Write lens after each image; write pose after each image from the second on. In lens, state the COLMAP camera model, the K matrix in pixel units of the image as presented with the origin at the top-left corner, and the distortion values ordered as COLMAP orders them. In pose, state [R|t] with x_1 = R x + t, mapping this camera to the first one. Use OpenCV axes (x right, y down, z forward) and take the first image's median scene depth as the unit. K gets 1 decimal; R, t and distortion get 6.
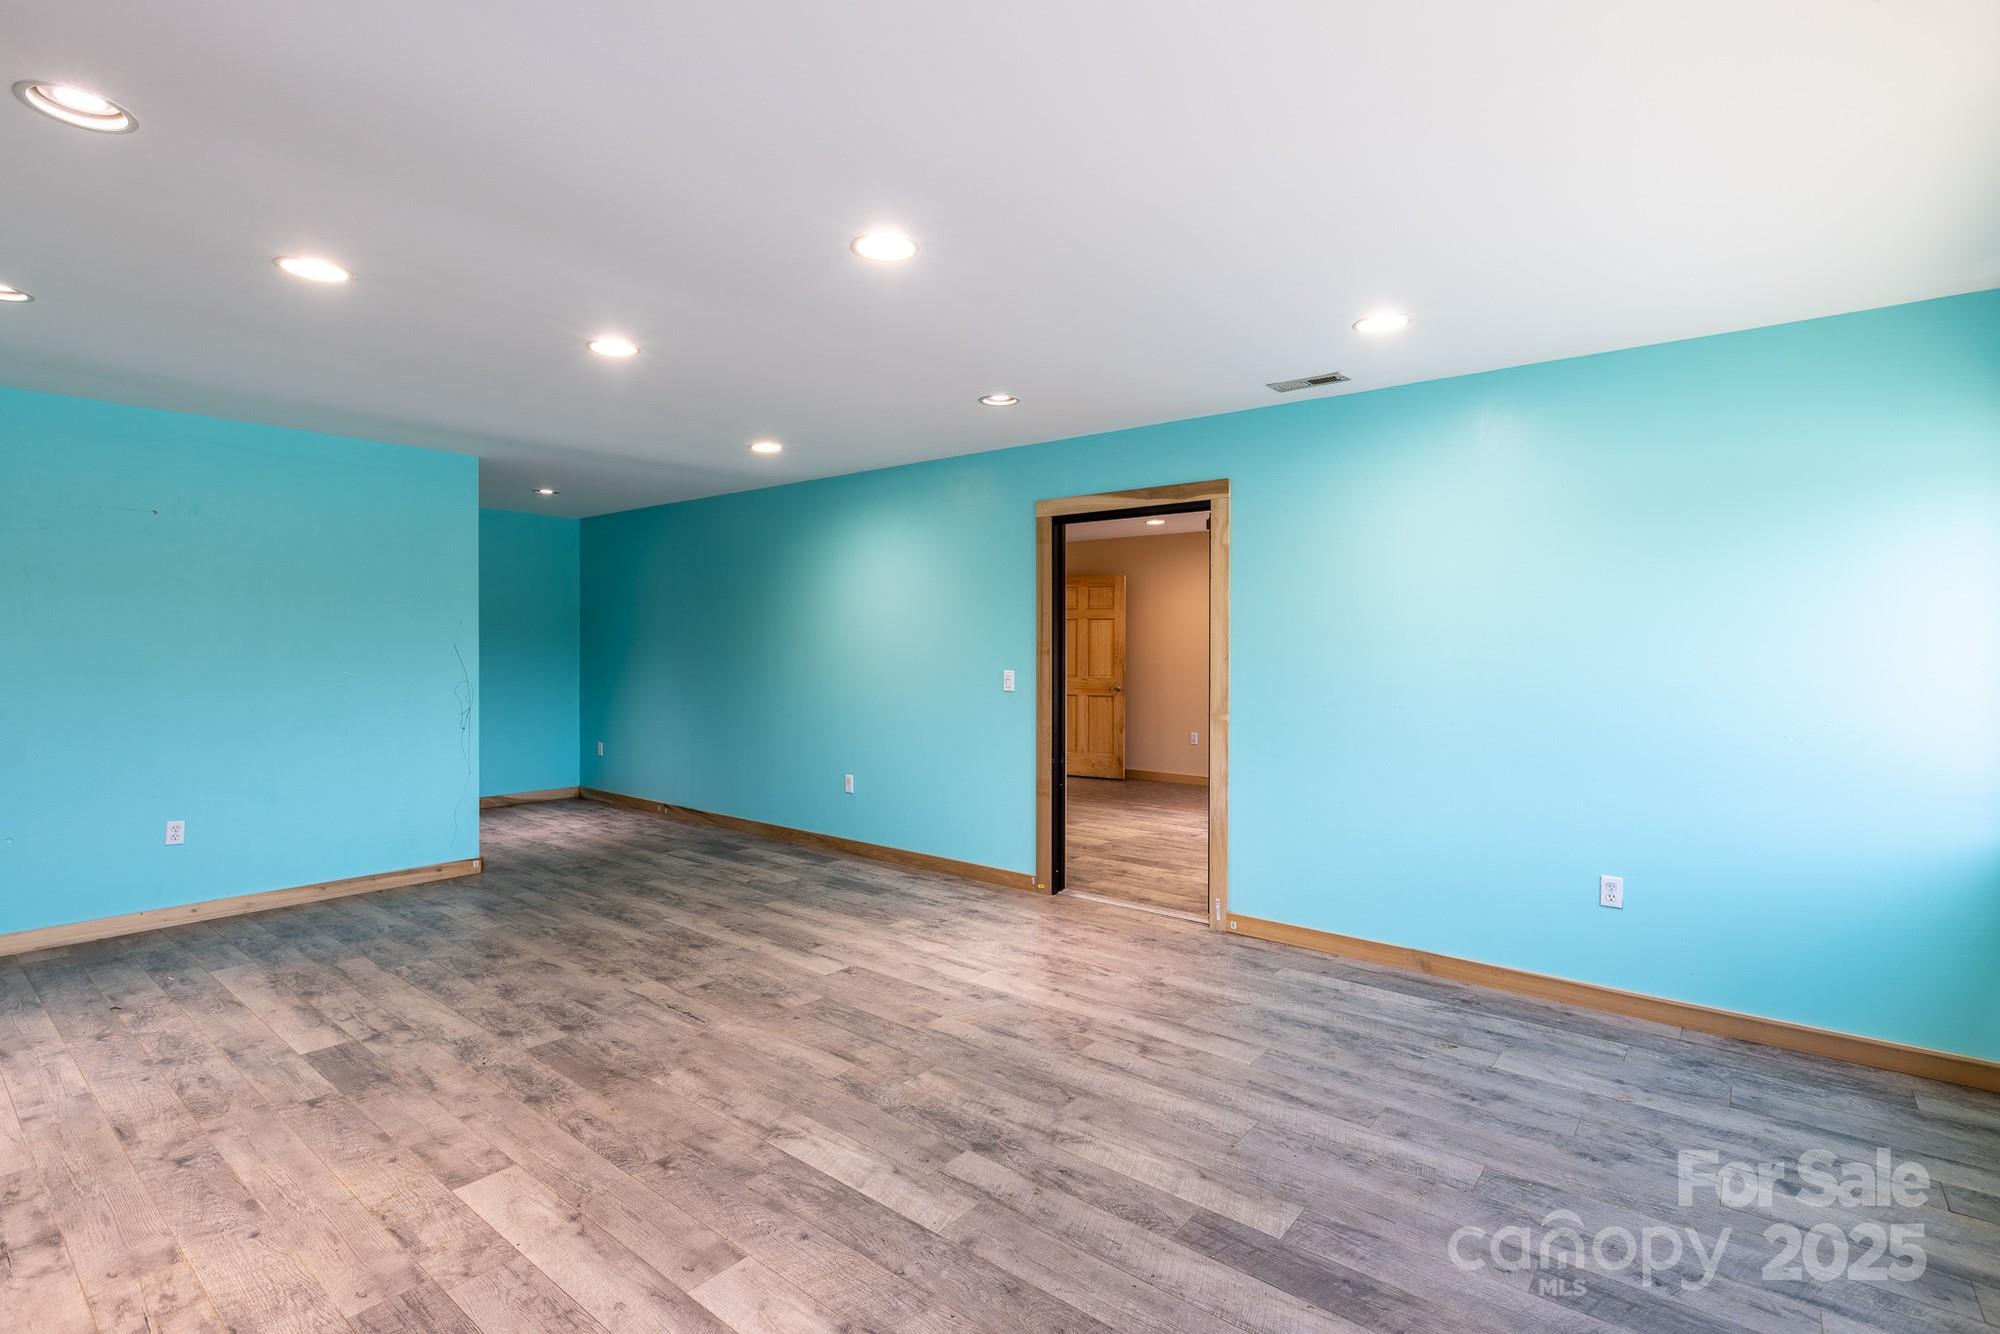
lens RADIAL K [[948.8, 0, 1000.0], [0, 948.8, 667.0], [0, 0, 1]] dist [0.000608, -0.000029]
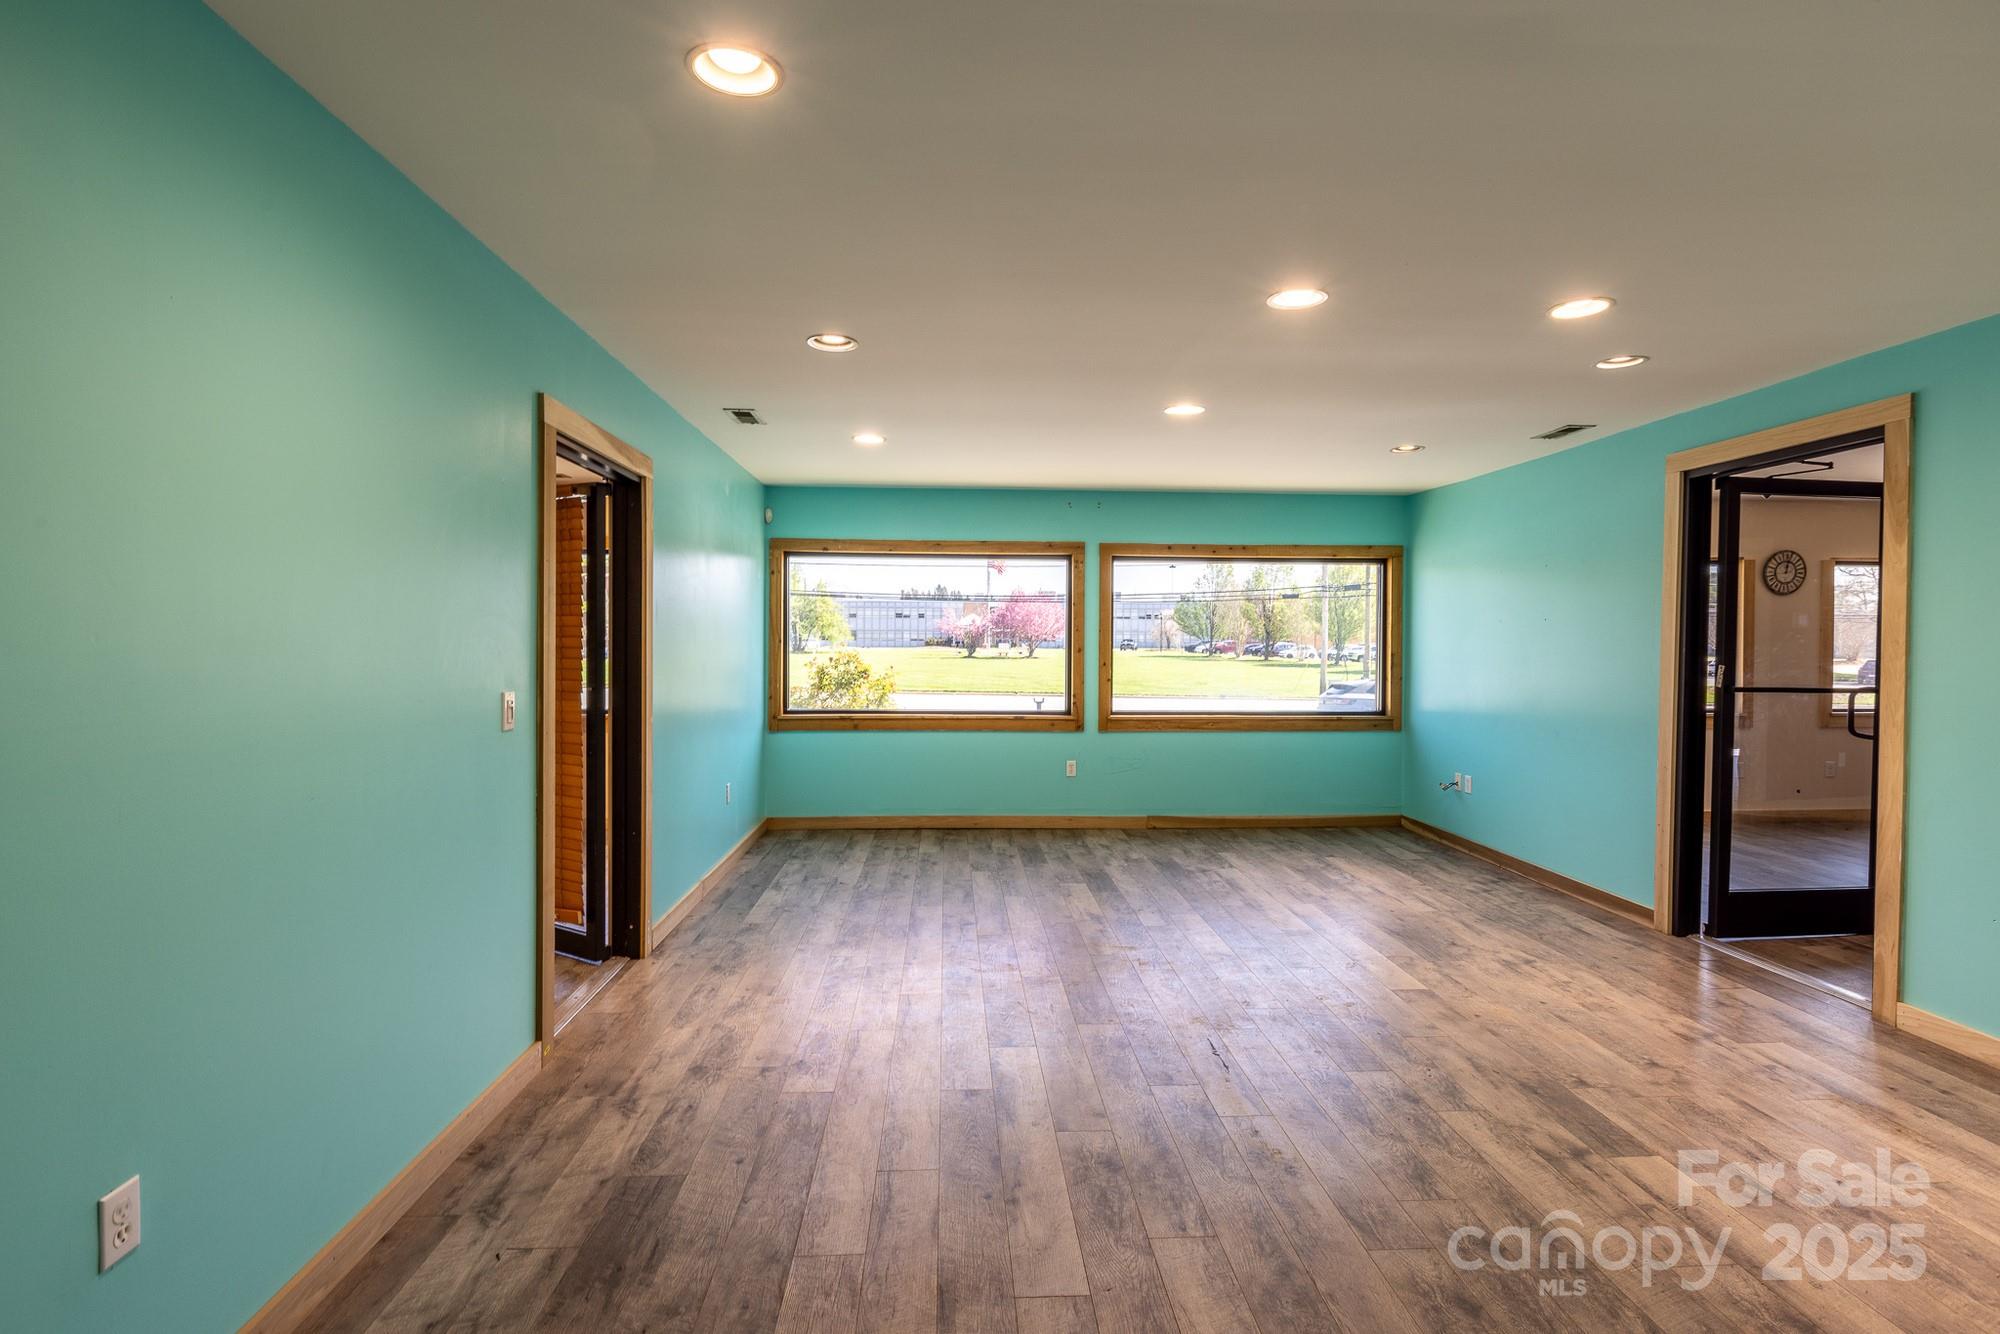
lens RADIAL K [[948.8, 0, 1000.0], [0, 948.8, 667.0], [0, 0, 1]] dist [0.000608, -0.000029]
pose [[-0.671683, -0.028108, 0.740305, -0.818933], [0.009304, 0.998881, 0.046367, -0.043957], [-0.740780, 0.038032, -0.670670, 1.681092]]
